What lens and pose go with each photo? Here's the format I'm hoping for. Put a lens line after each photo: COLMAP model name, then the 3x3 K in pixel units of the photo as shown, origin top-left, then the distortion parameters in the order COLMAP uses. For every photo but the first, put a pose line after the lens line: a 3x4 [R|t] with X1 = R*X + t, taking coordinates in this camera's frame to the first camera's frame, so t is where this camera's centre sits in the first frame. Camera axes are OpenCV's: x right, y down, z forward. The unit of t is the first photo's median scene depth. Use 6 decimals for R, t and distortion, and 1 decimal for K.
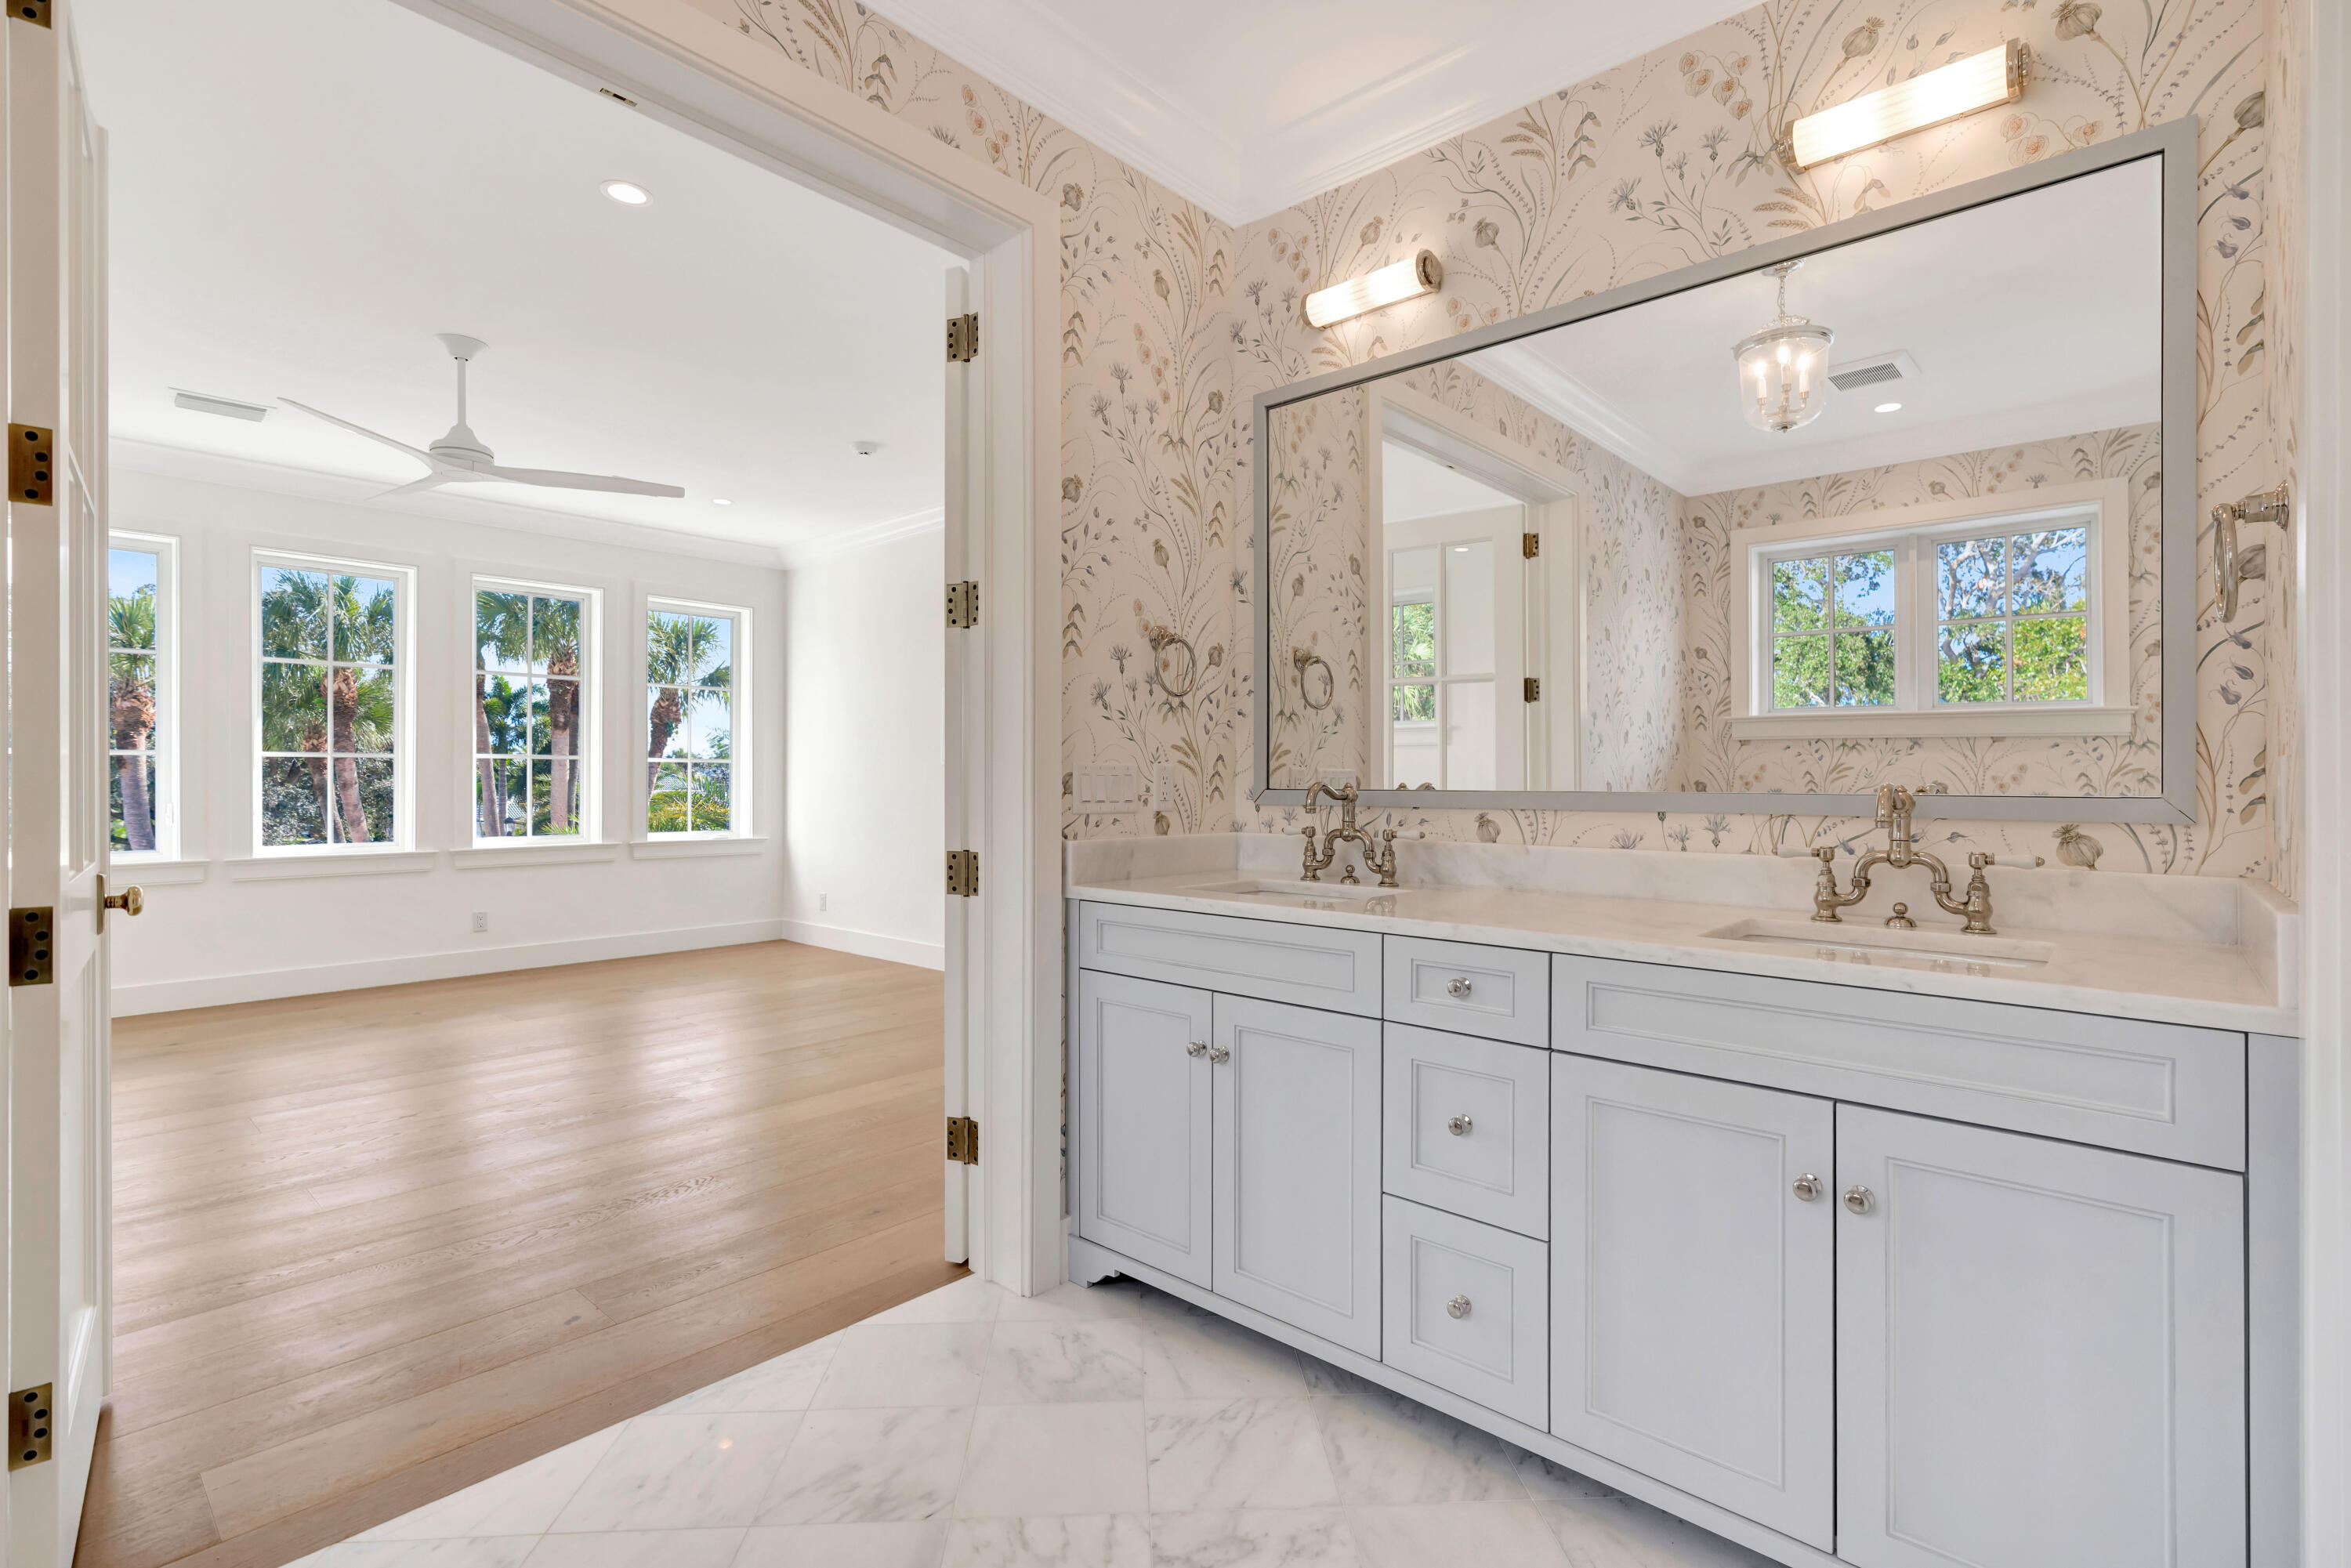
lens RADIAL K [[1070.4, 0, 1178.0], [0, 1070.4, 781.3], [0, 0, 1]] dist [-0.013272, 0.005318]
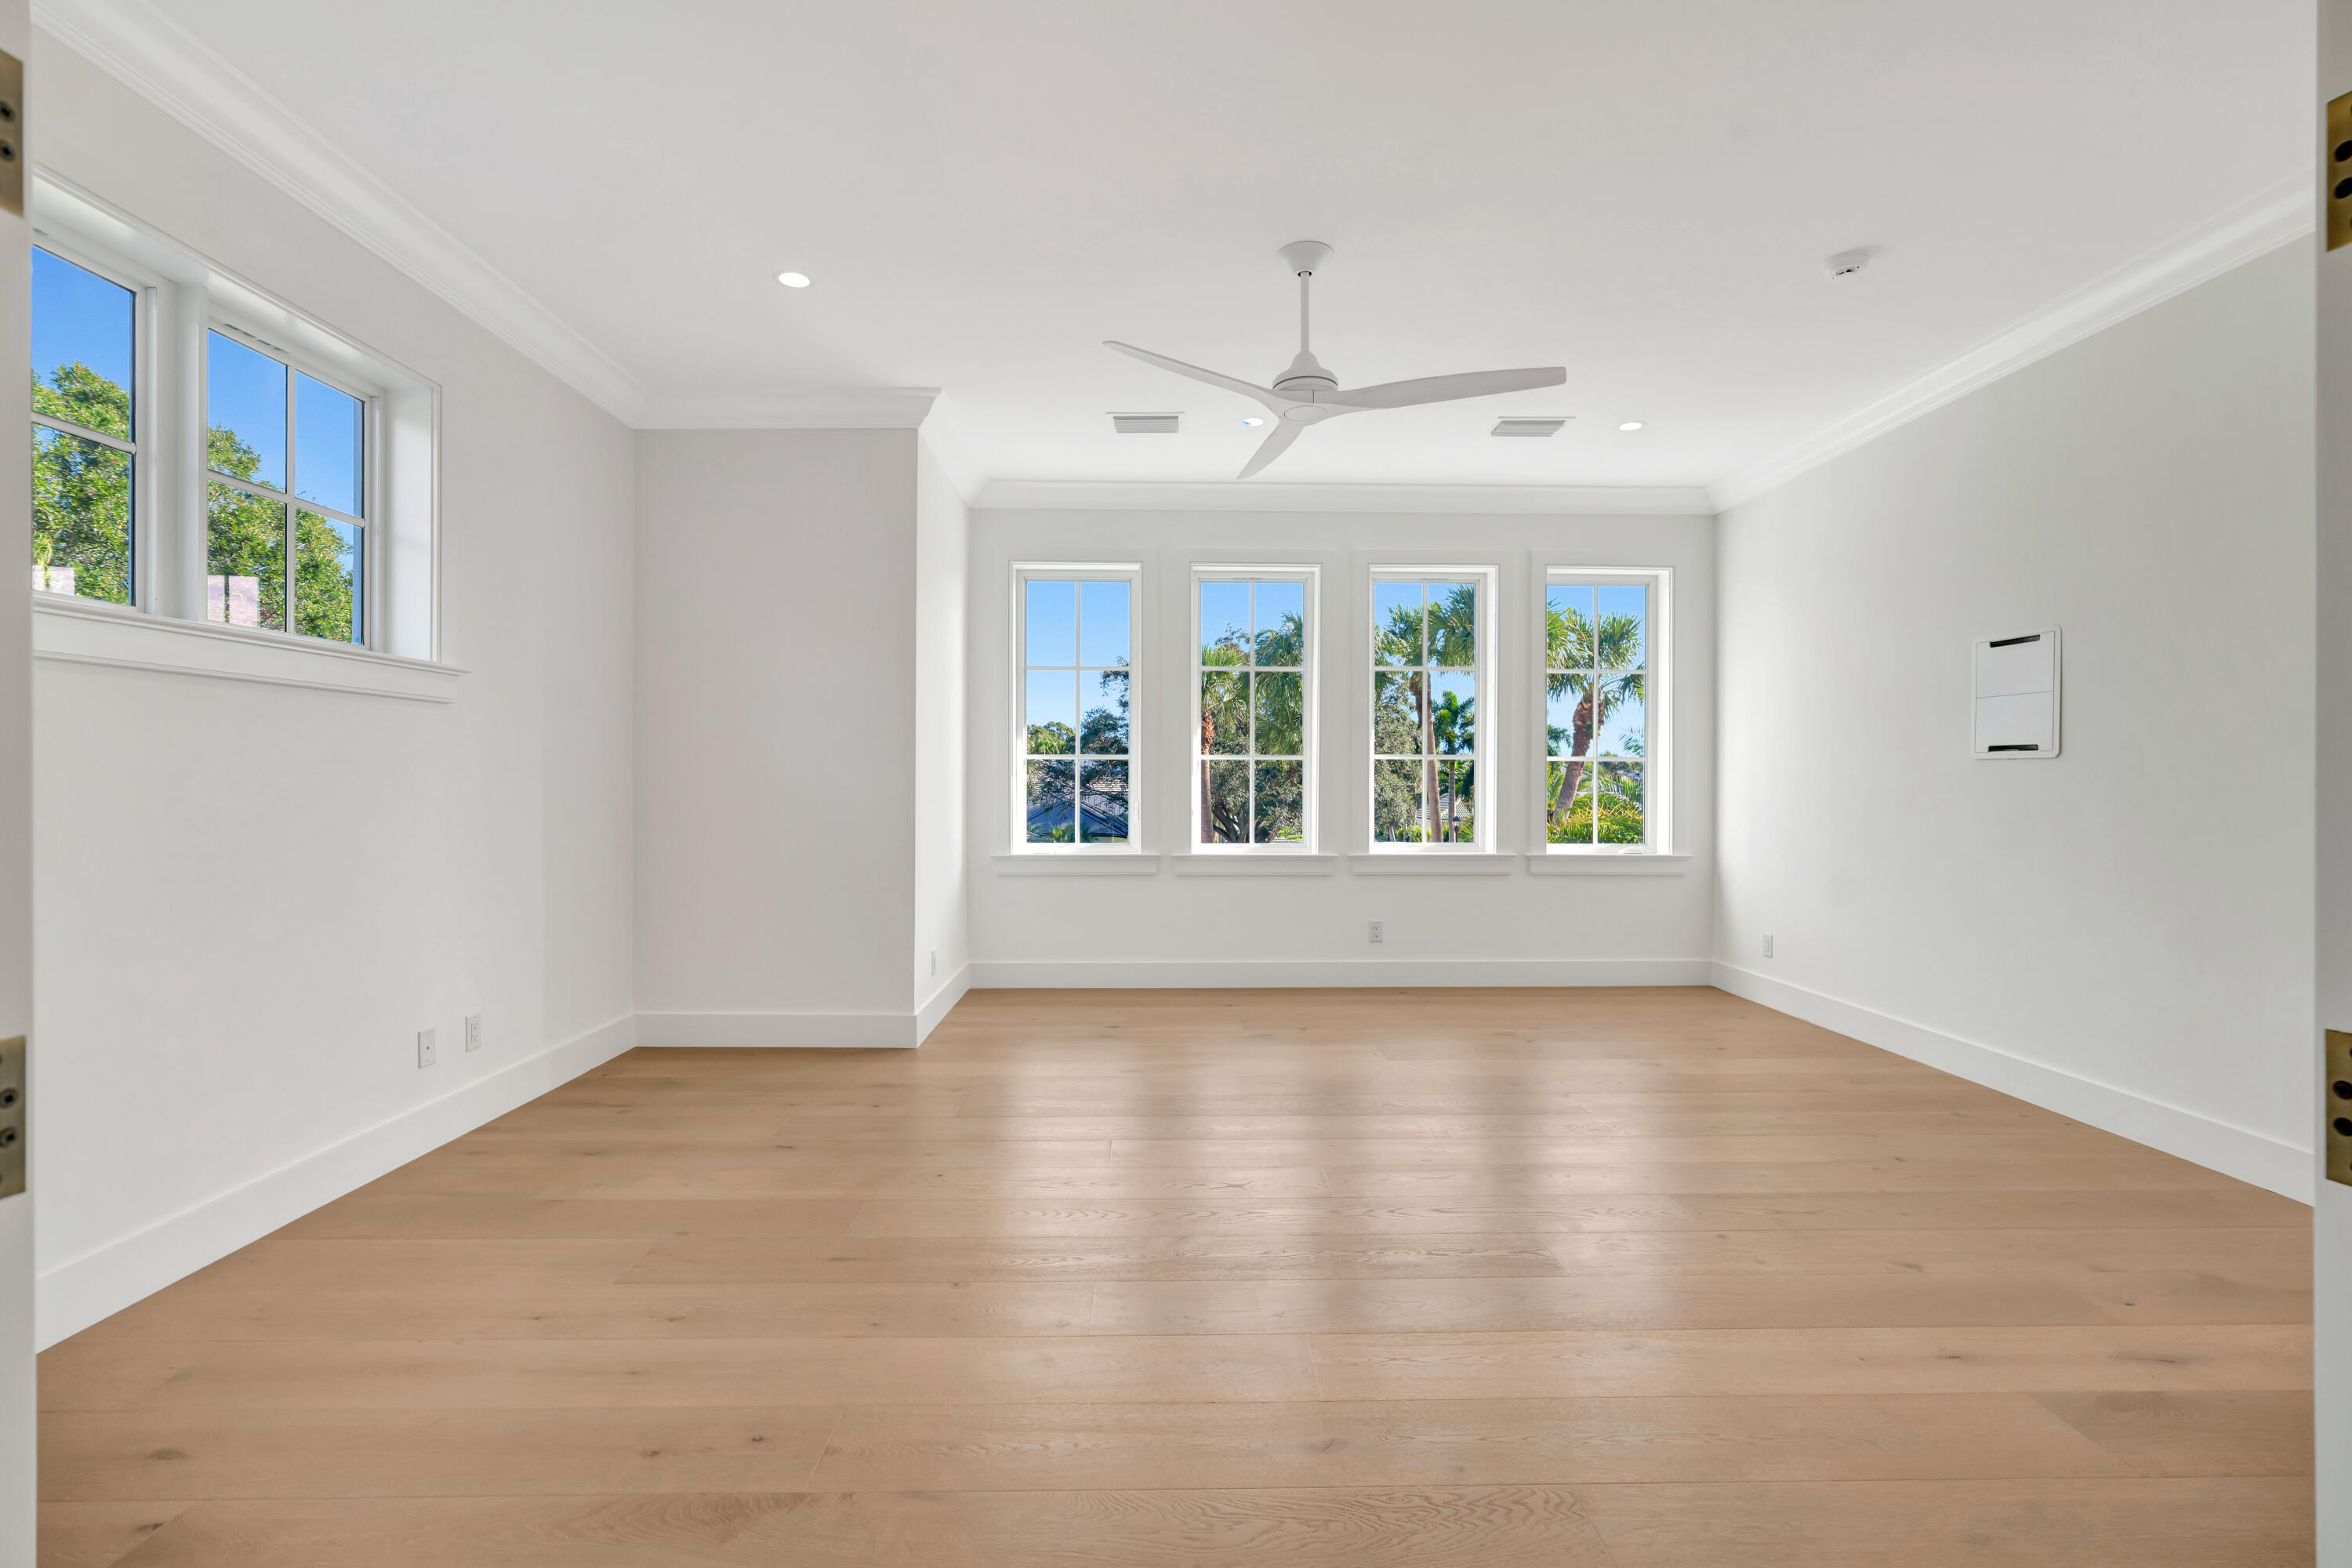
lens RADIAL K [[1047.4, 0, 1183.6], [0, 1047.4, 781.8], [0, 0, 1]] dist [-0.013489, 0.006225]
pose [[0.680301, 0.001694, -0.732931, -0.081816], [-0.003360, 0.999994, -0.000807, 0.000193], [0.732925, 0.003012, 0.680302, 0.220144]]
